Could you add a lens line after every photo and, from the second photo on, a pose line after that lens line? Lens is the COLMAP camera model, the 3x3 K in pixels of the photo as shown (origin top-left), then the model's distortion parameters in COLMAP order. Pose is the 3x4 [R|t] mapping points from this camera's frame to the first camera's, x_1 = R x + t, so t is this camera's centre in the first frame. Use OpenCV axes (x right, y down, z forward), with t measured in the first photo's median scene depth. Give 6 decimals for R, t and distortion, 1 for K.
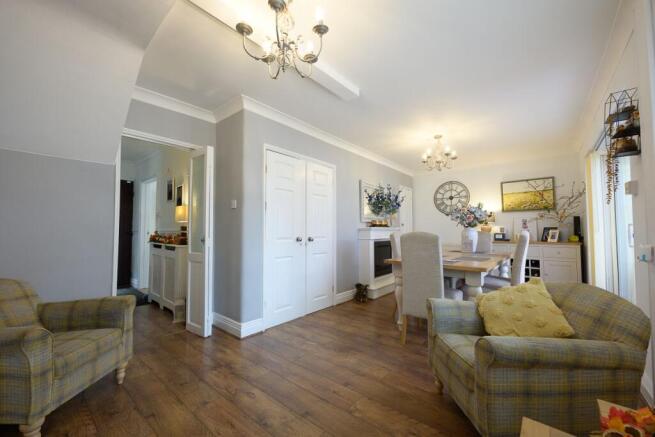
lens RADIAL K [[261.1, 0, 327.5], [0, 261.1, 218.5], [0, 0, 1]] dist [-0.000040, 0.000301]
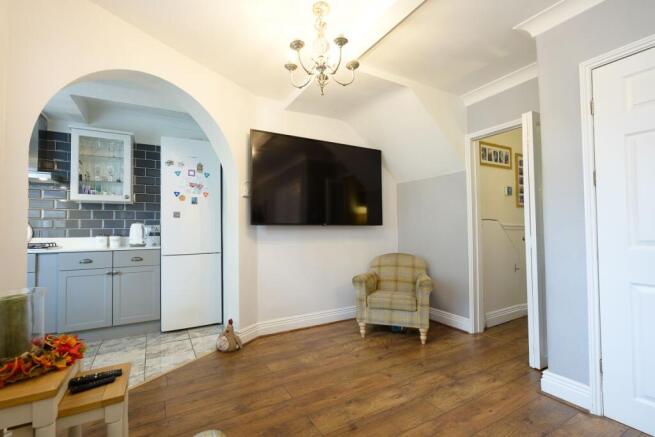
lens RADIAL K [[299.0, 0, 327.5], [0, 299.0, 218.5], [0, 0, 1]] dist [-0.000295, -0.000140]
pose [[-0.347101, -0.029889, -0.937351, 0.780233], [0.054064, 0.997192, -0.051817, 0.053190], [0.936268, -0.068663, -0.344511, 1.080458]]
